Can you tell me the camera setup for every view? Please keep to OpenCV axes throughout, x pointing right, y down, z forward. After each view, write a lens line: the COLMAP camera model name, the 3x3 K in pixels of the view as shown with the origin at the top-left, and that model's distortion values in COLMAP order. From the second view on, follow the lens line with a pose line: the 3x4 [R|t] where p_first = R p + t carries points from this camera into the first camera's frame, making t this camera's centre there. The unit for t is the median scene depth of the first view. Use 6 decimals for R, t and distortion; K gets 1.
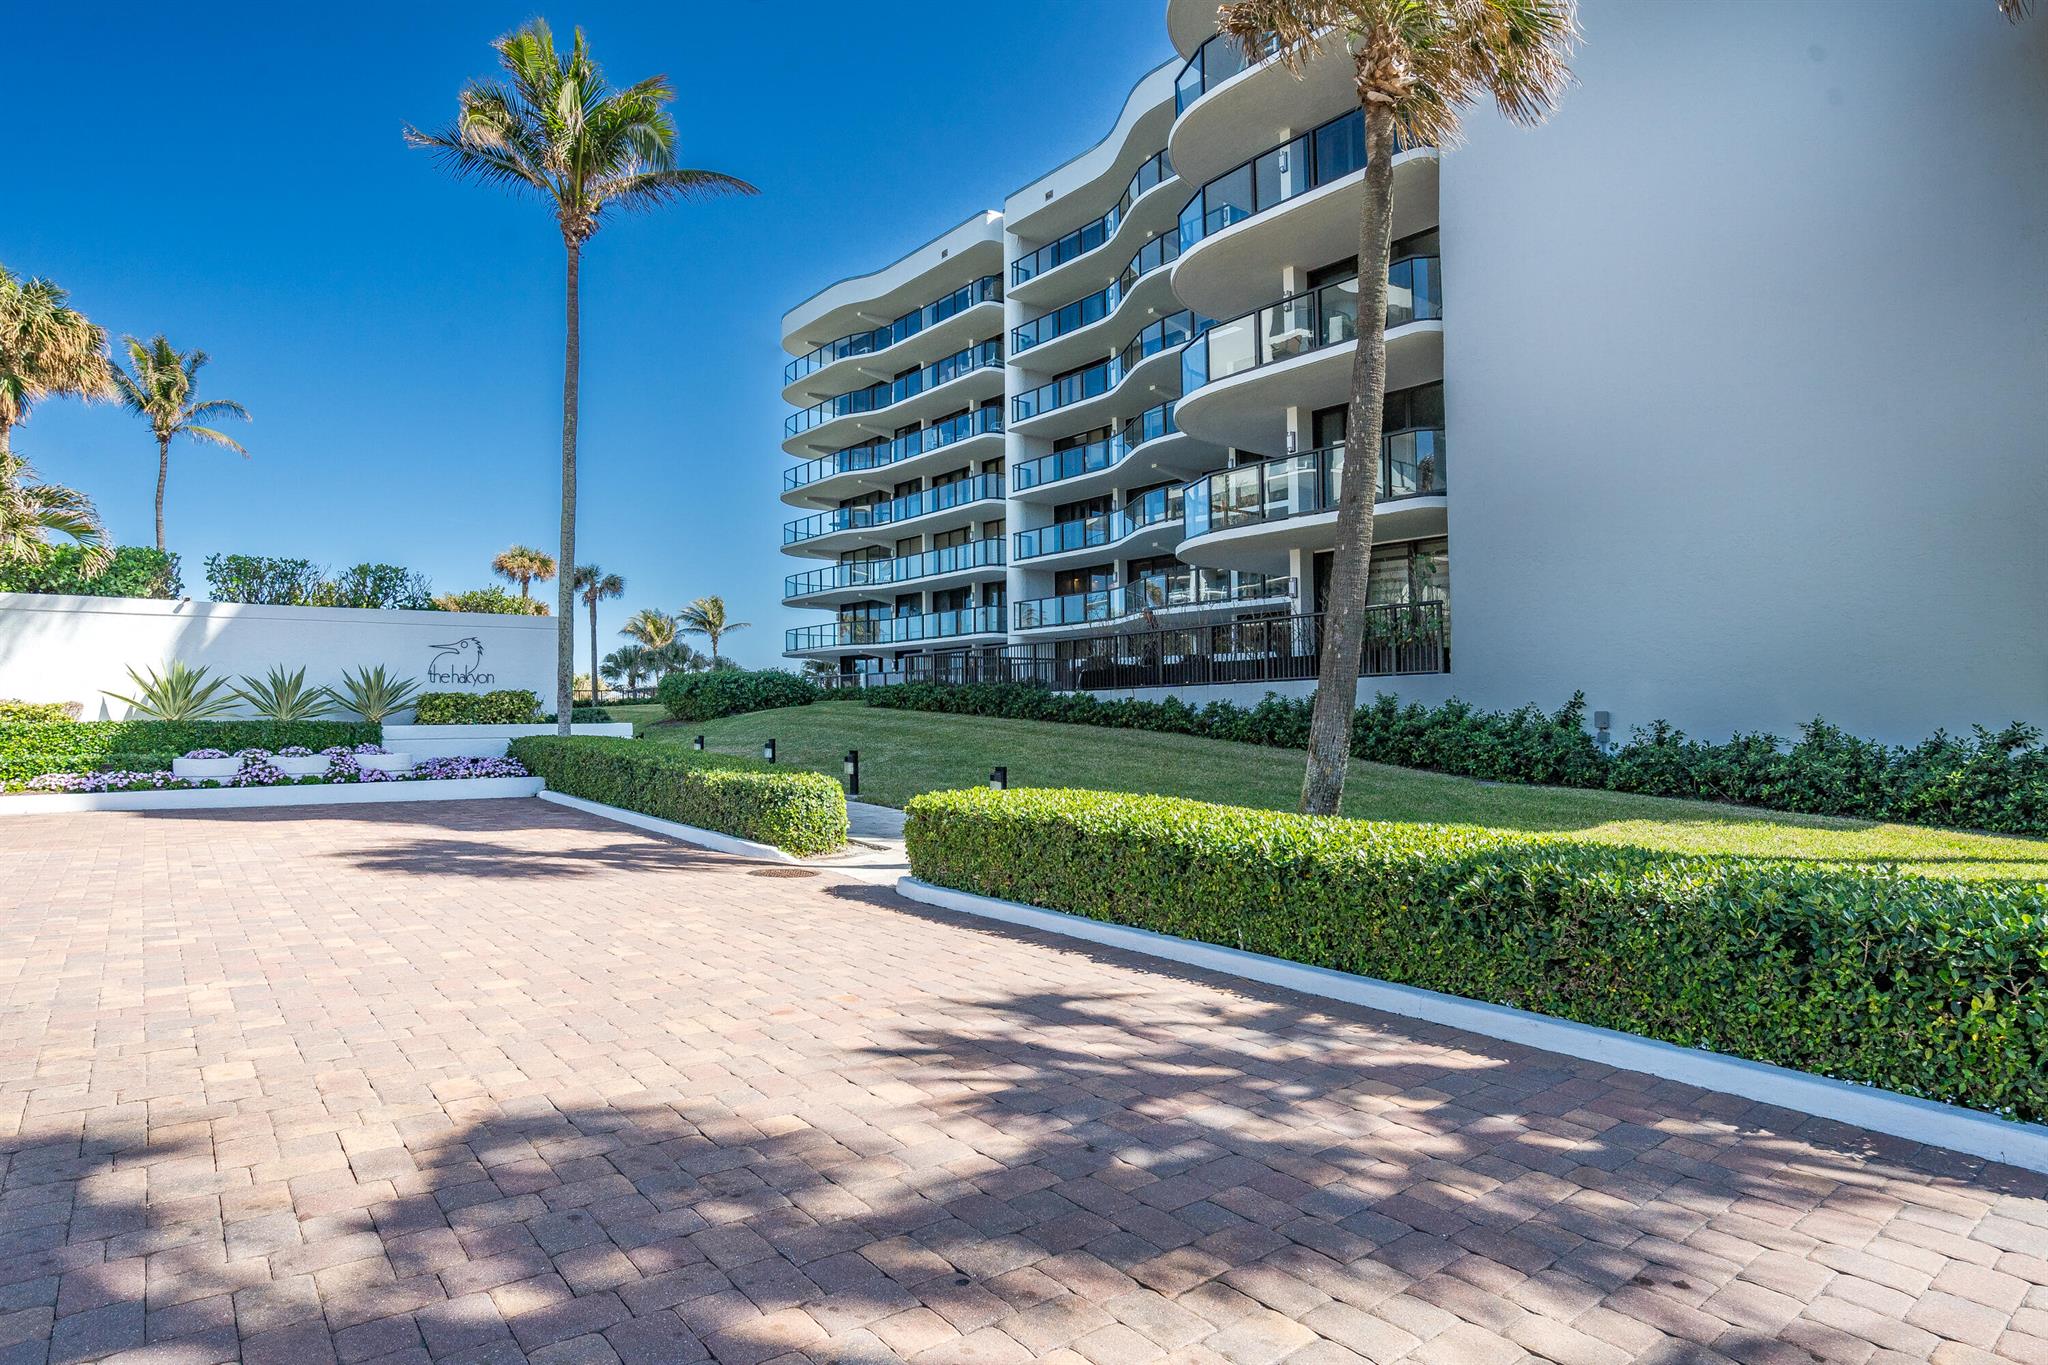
lens RADIAL K [[1128.4, 0, 1024.9], [0, 1128.4, 689.7], [0, 0, 1]] dist [-0.003654, -0.000354]
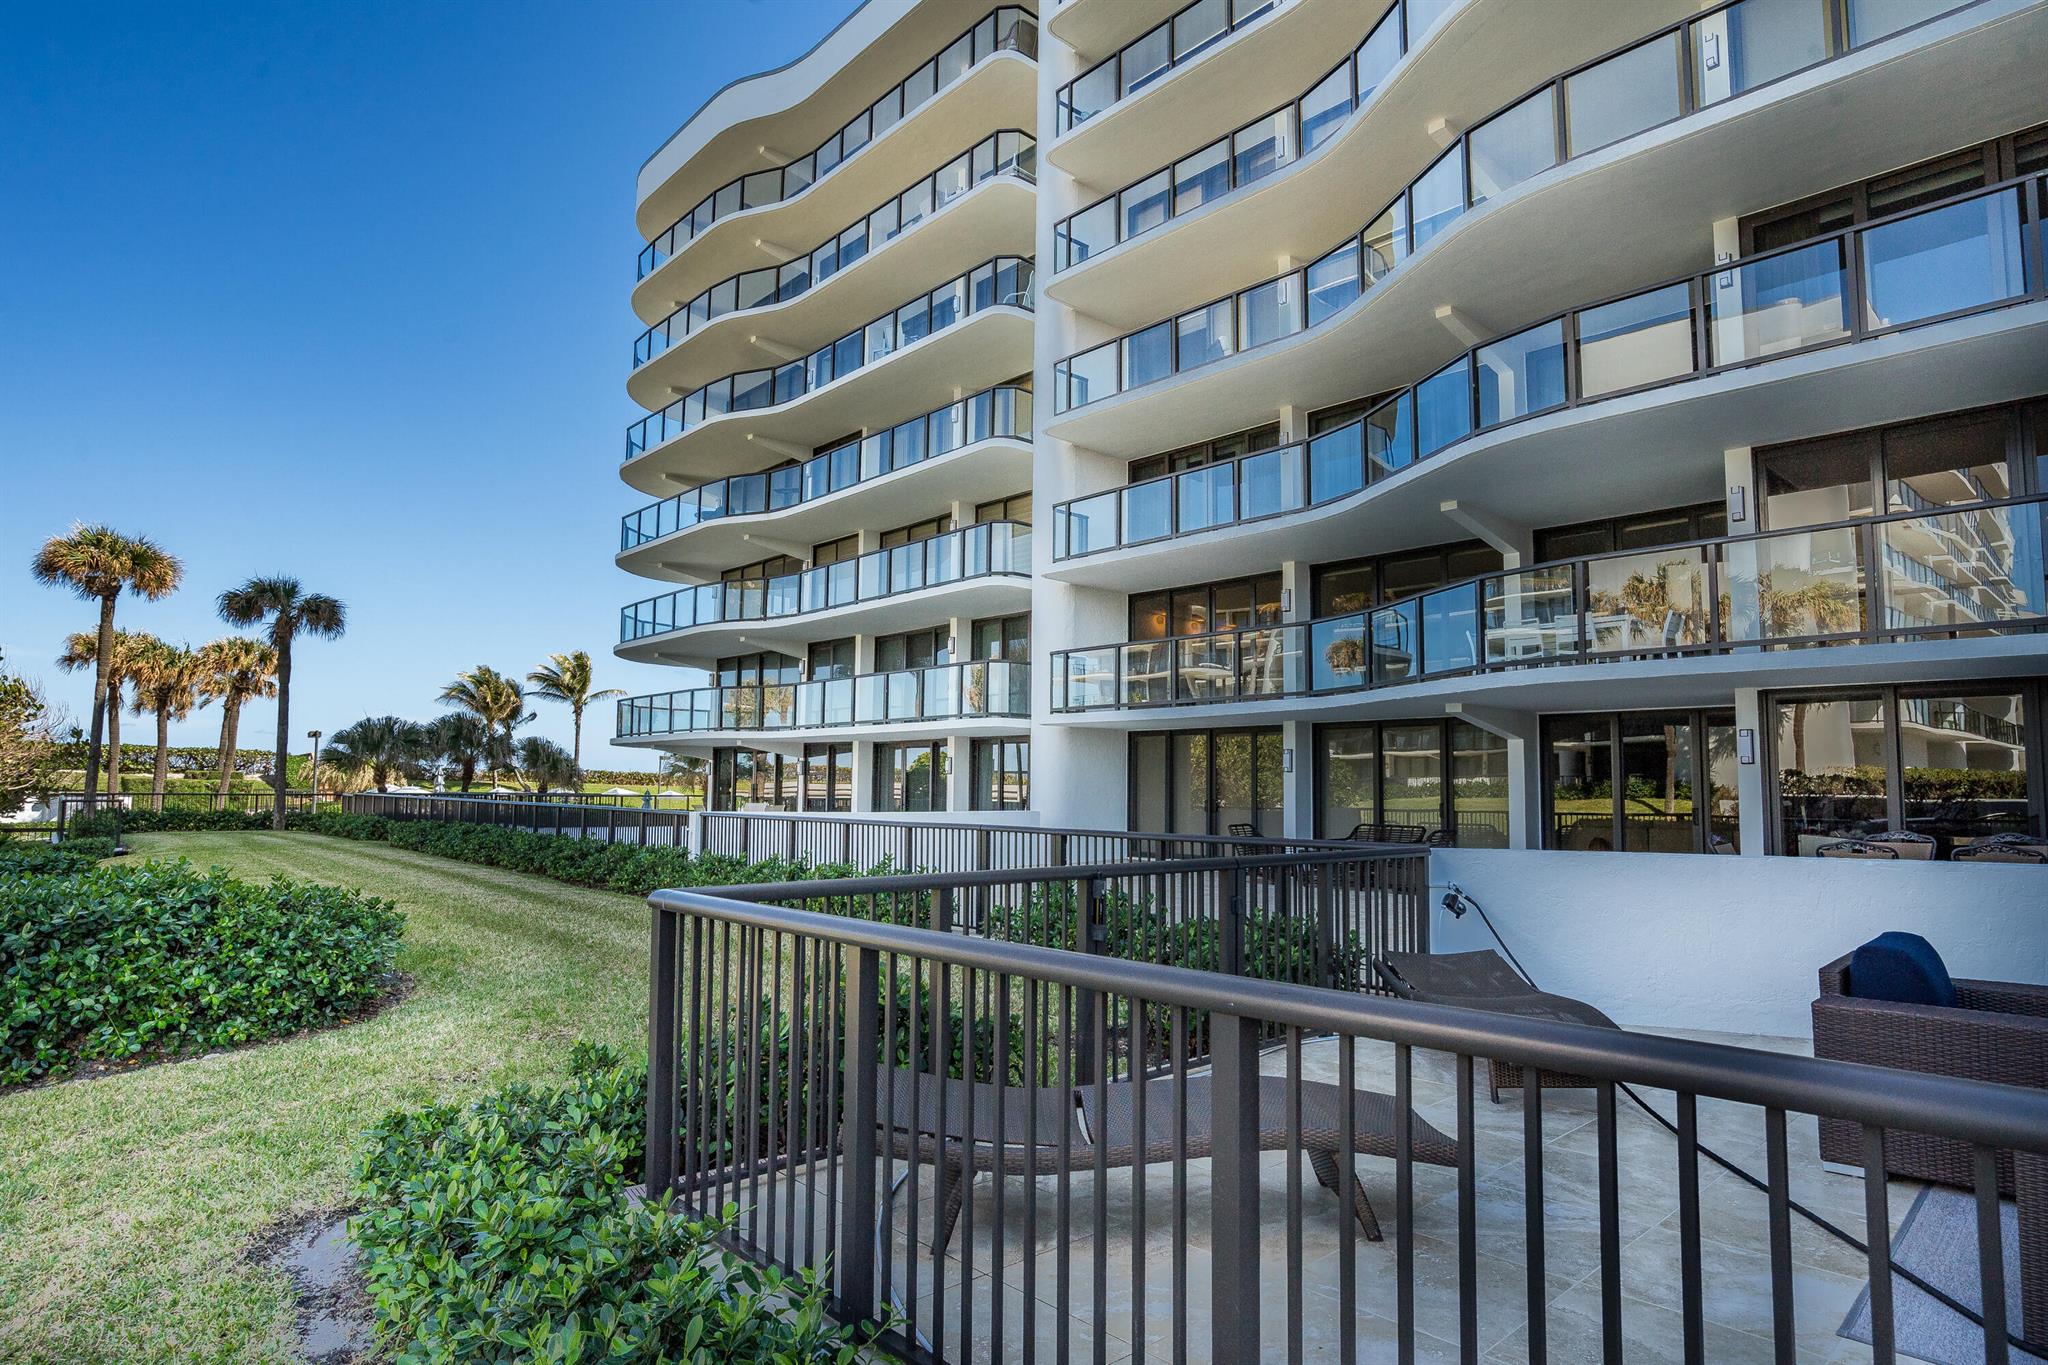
lens RADIAL K [[1128.4, 0, 1029.1], [0, 1128.4, 685.2], [0, 0, 1]] dist [-0.003654, -0.000354]
pose [[0.998243, 0.028234, 0.052084, -0.034805], [-0.024374, 0.997011, -0.073315, -0.024881], [-0.053998, 0.071916, 0.995948, 0.446393]]
